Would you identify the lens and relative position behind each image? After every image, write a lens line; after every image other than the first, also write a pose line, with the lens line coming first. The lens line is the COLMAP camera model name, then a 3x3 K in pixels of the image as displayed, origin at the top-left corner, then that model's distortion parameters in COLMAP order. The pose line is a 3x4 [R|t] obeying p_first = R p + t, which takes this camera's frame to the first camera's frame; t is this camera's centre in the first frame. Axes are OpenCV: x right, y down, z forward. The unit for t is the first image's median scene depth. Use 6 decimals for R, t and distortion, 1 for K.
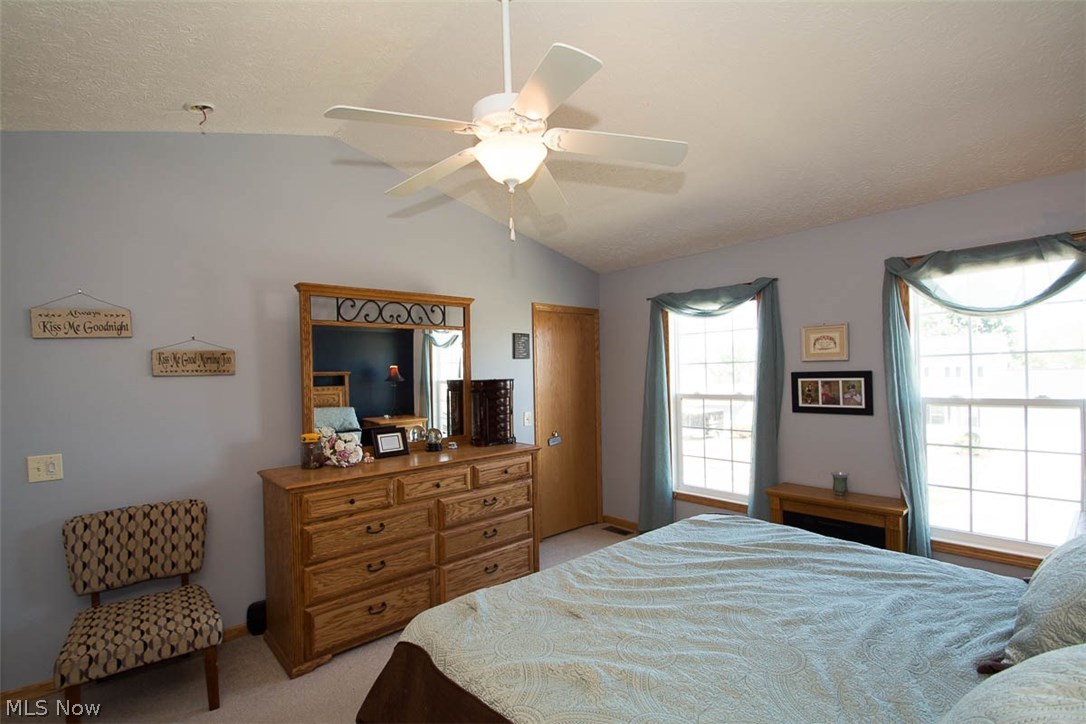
lens RADIAL K [[544.0, 0, 535.7], [0, 544.0, 372.4], [0, 0, 1]] dist [-0.005025, -0.000619]
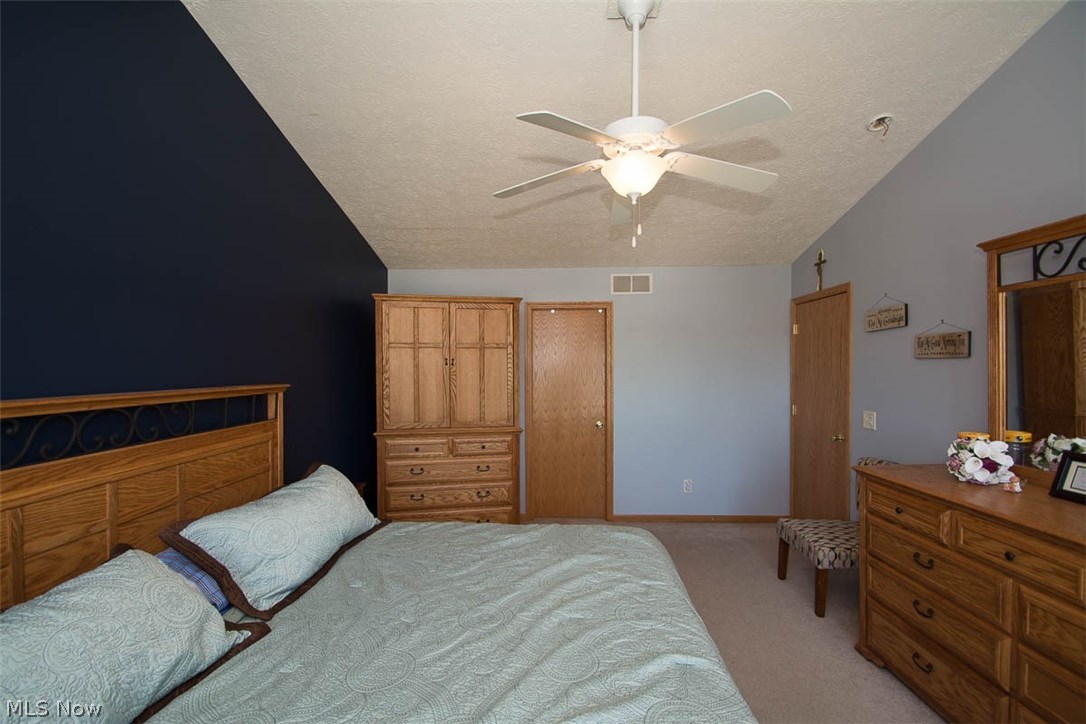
lens RADIAL K [[480.4, 0, 538.2], [0, 480.4, 376.9], [0, 0, 1]] dist [0.010394, -0.013115]
pose [[-0.694398, 0.046204, -0.718106, 0.546515], [0.020886, 0.998810, 0.044069, -0.013999], [0.719288, 0.015604, -0.694537, 1.048786]]
